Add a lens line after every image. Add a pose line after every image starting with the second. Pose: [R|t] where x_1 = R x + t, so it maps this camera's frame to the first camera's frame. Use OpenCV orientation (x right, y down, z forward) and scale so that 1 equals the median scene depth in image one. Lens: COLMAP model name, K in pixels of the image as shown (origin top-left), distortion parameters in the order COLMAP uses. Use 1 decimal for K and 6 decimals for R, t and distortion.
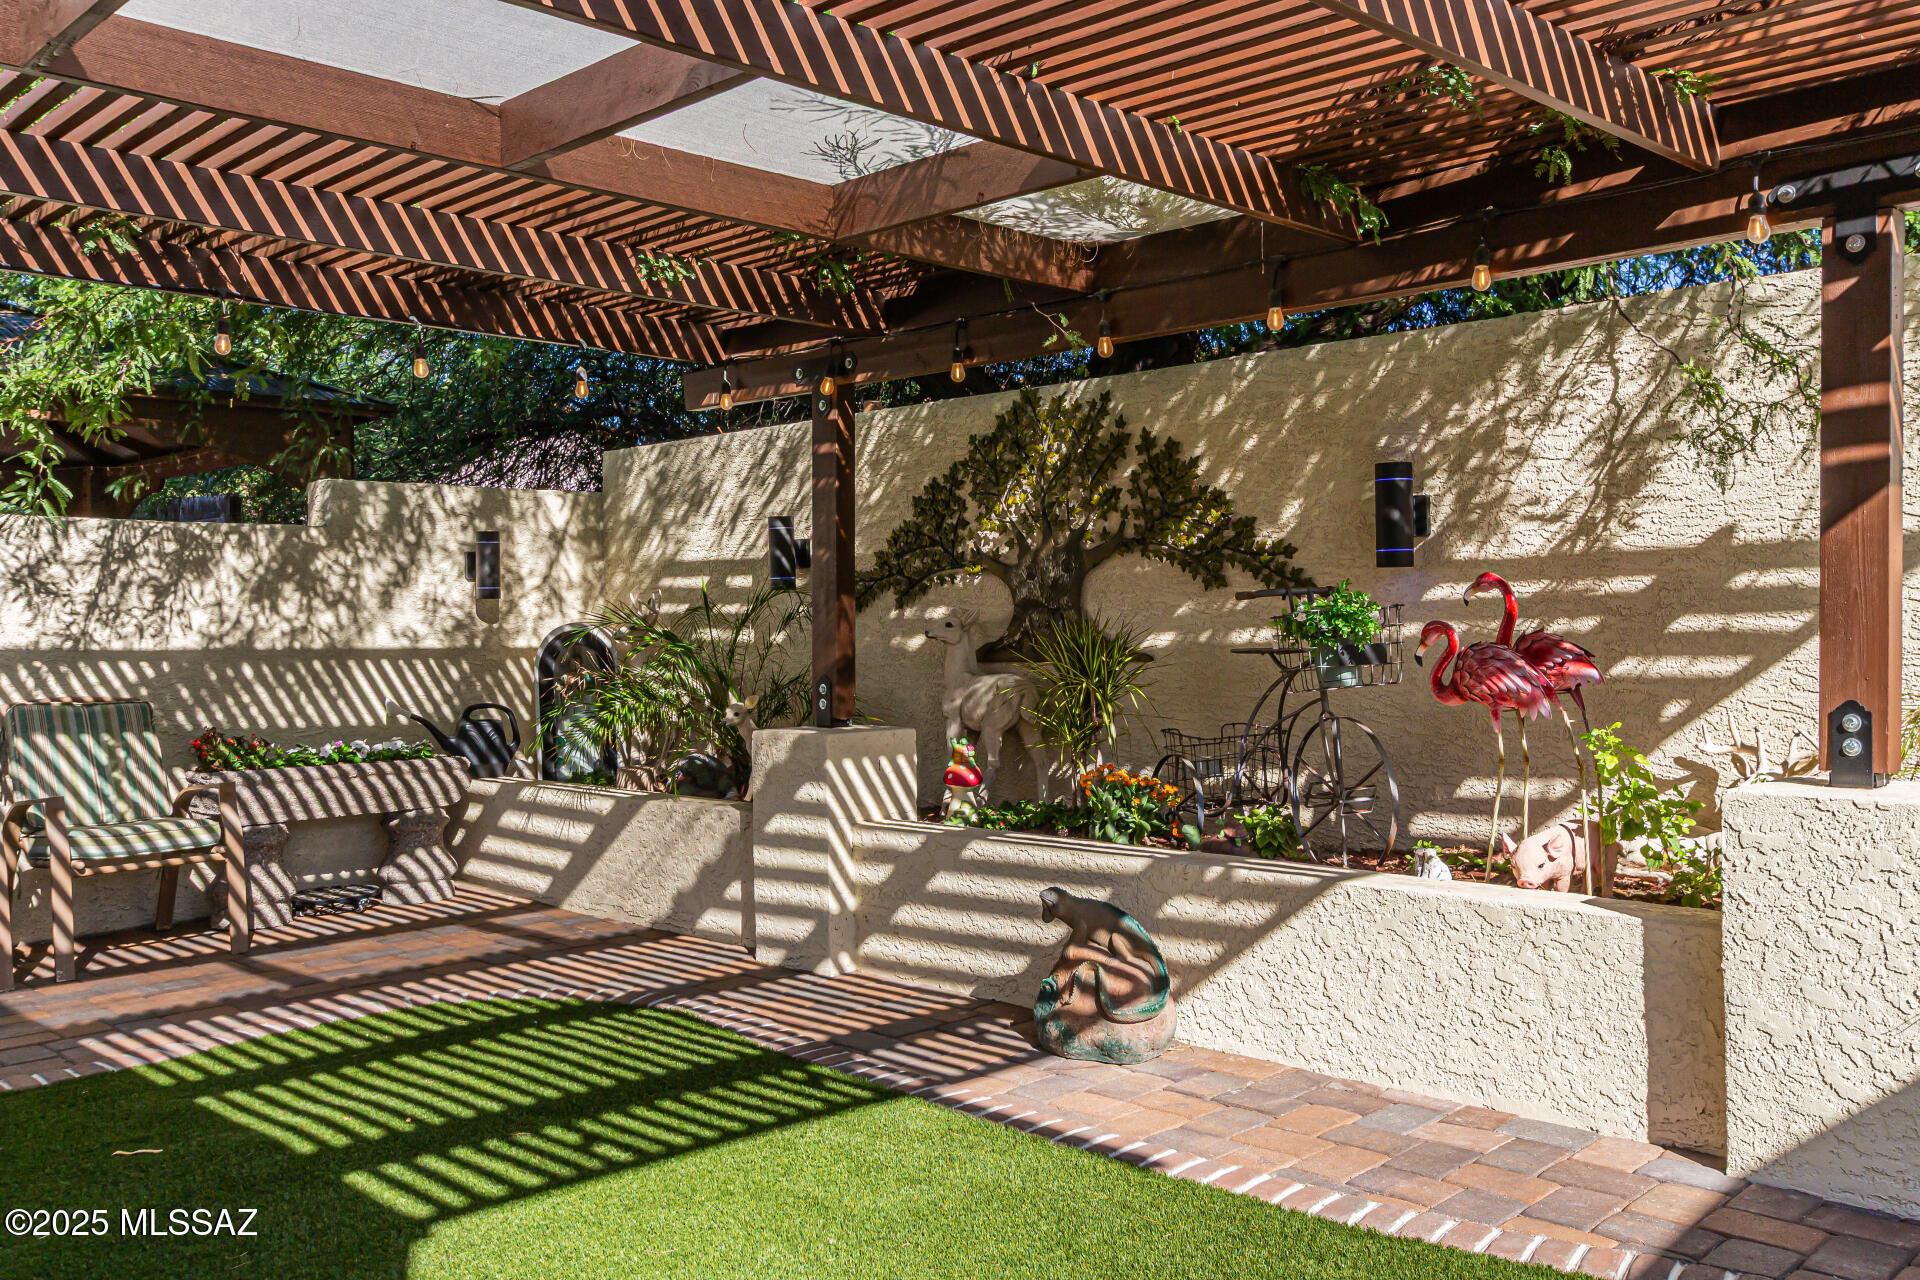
lens RADIAL K [[1649.3, 0, 960.0], [0, 1649.3, 640.0], [0, 0, 1]] dist [-0.004965, -0.000732]
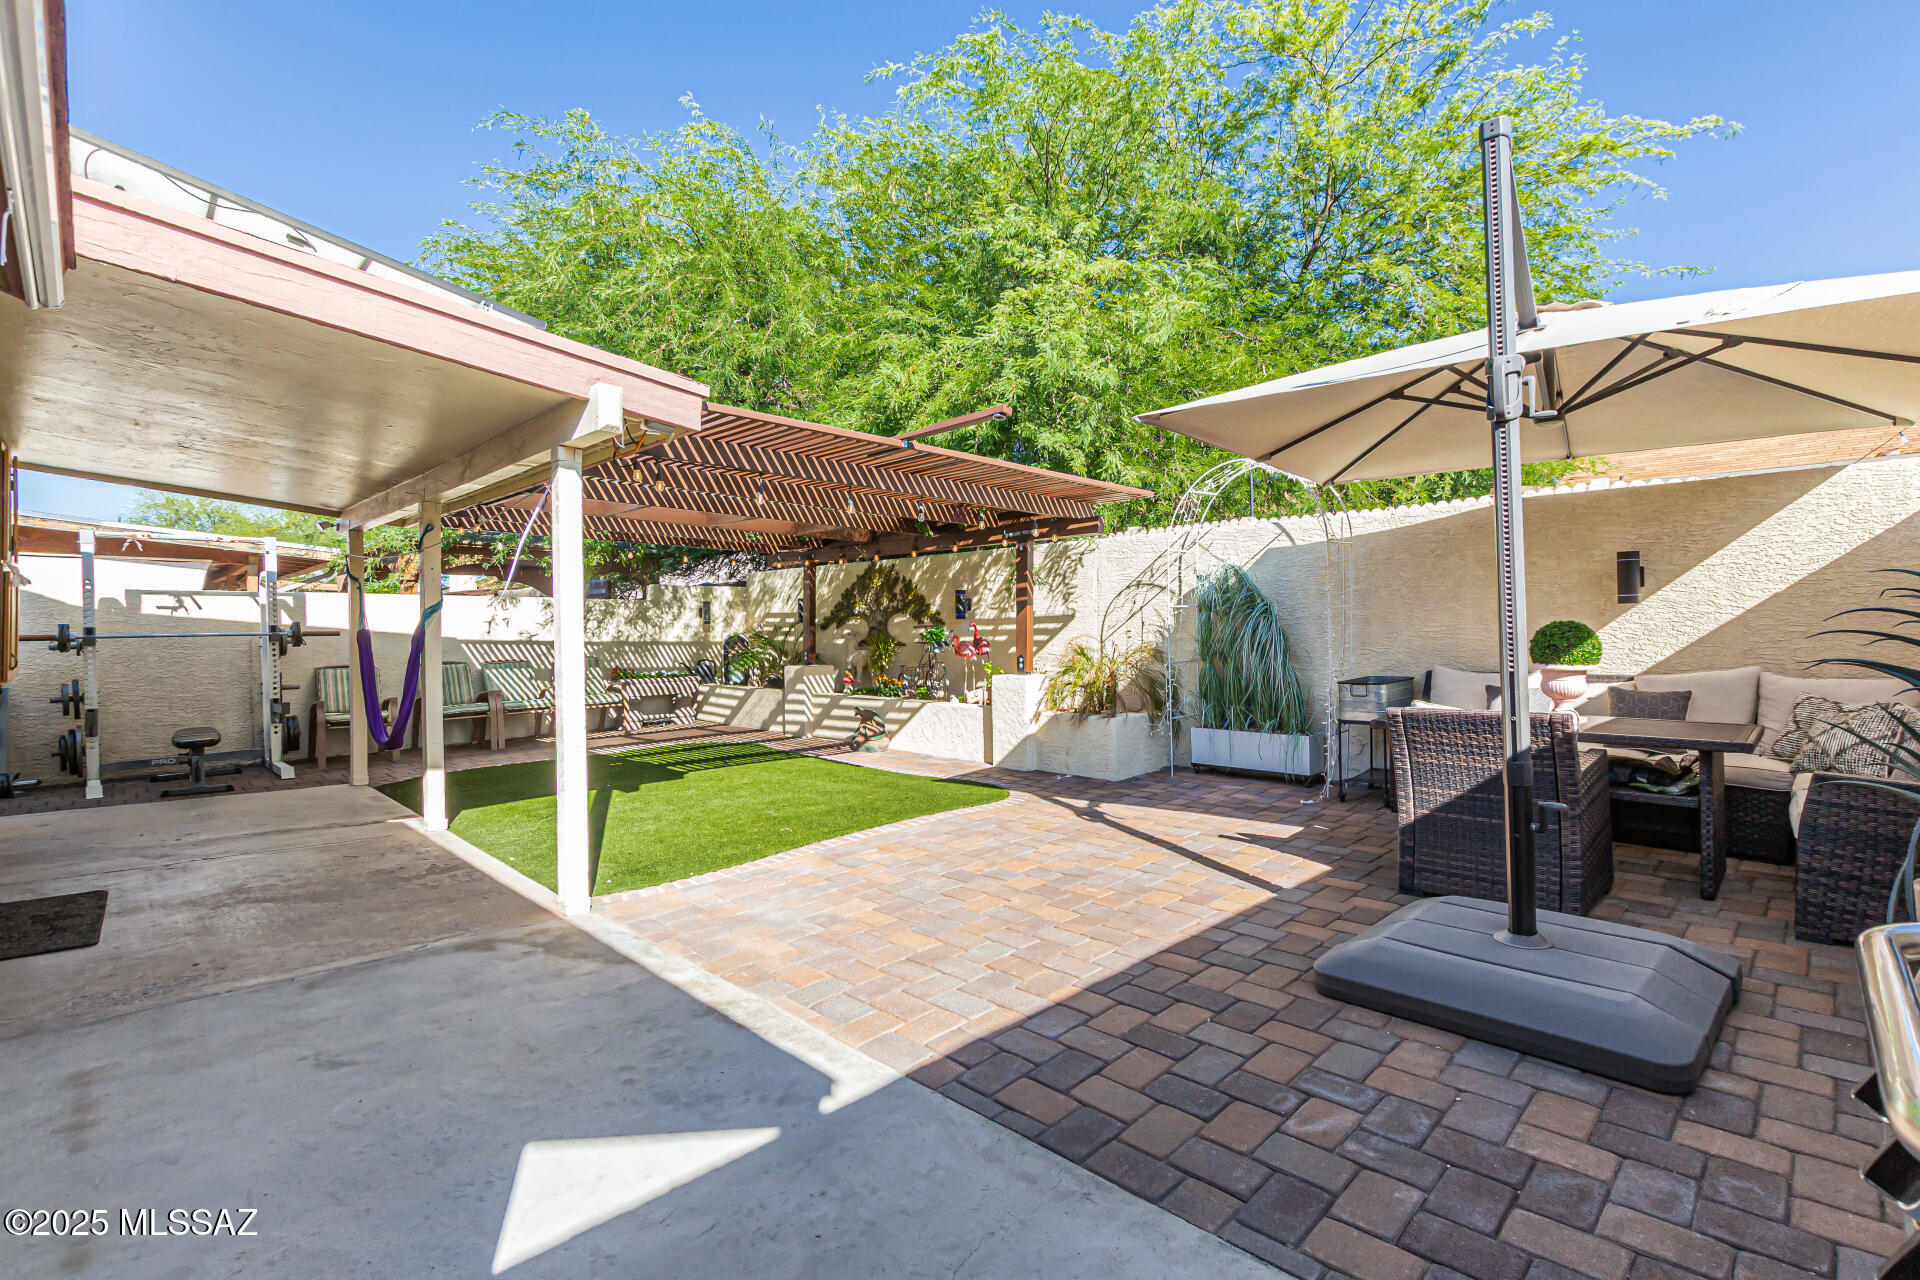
lens RADIAL K [[905.6, 0, 931.5], [0, 905.6, 639.6], [0, 0, 1]] dist [0.000264, 0.000027]
pose [[0.998835, 0.008402, -0.047522, 0.214879], [-0.008349, 0.999964, 0.001317, -0.004552], [0.047531, -0.000919, 0.998869, -0.661963]]
